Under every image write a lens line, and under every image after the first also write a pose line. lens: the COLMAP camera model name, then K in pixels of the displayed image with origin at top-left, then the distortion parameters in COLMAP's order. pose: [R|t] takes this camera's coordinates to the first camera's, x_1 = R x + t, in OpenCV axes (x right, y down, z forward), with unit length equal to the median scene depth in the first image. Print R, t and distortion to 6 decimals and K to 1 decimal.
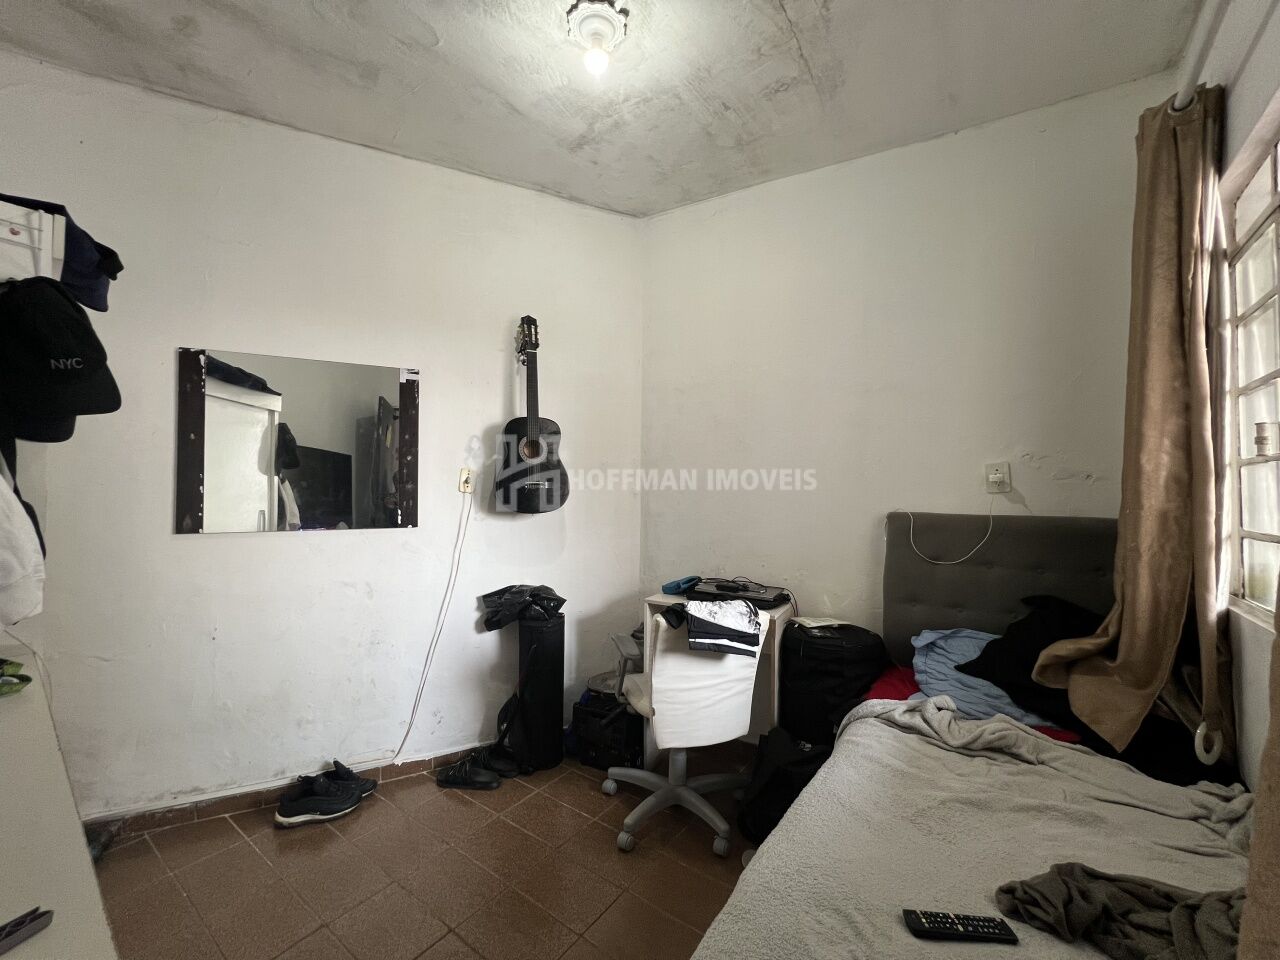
lens RADIAL K [[508.4, 0, 641.0], [0, 508.4, 485.1], [0, 0, 1]] dist [0.000576, 0.000073]
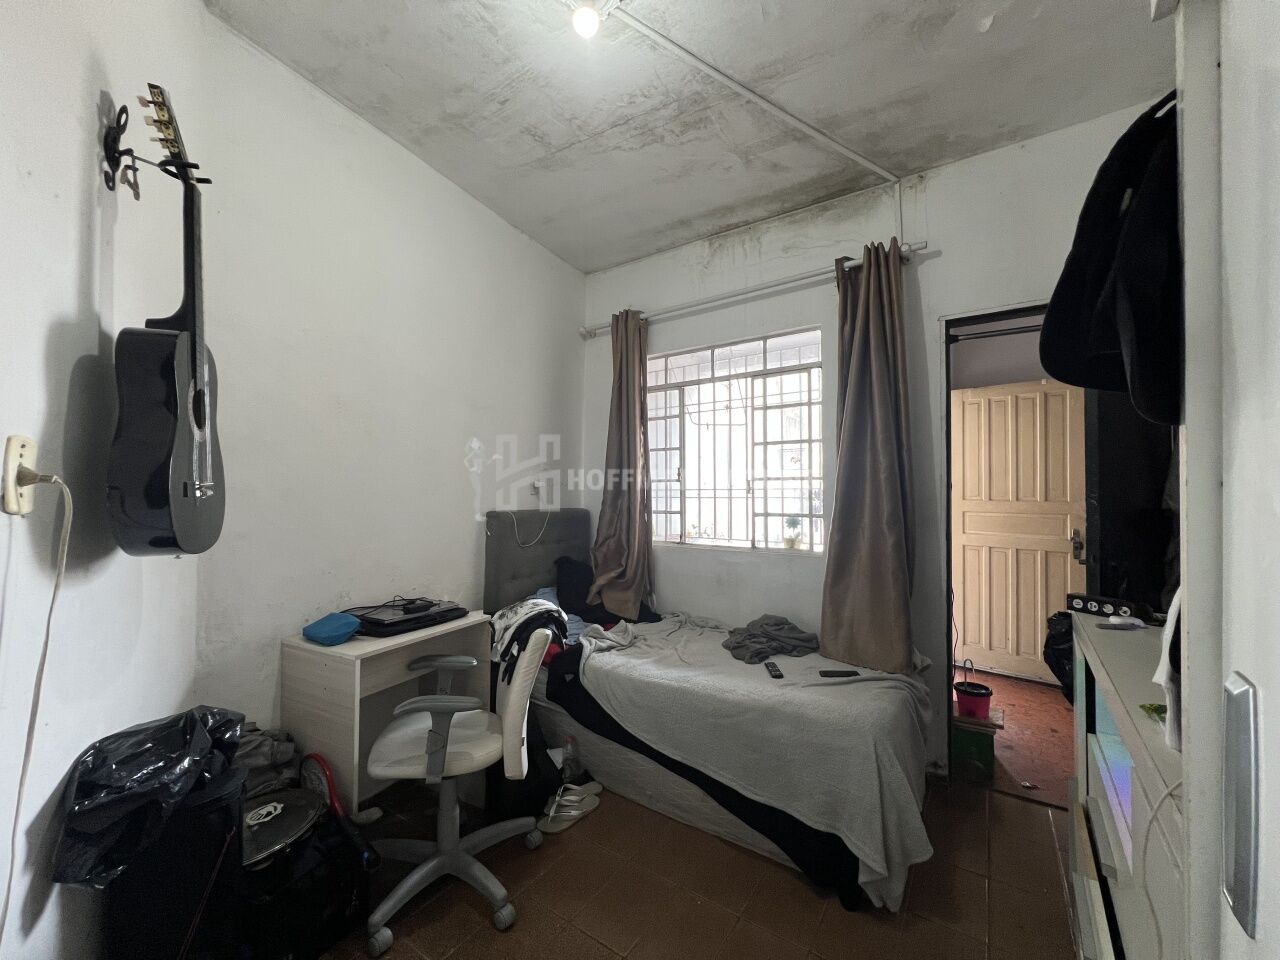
lens RADIAL K [[508.4, 0, 641.0], [0, 508.4, 485.1], [0, 0, 1]] dist [0.000576, 0.000073]
pose [[-0.032357, 0.003865, 0.999469, -0.953669], [-0.022063, 0.999746, -0.004581, -0.015003], [-0.999233, -0.022199, -0.032263, 0.884168]]
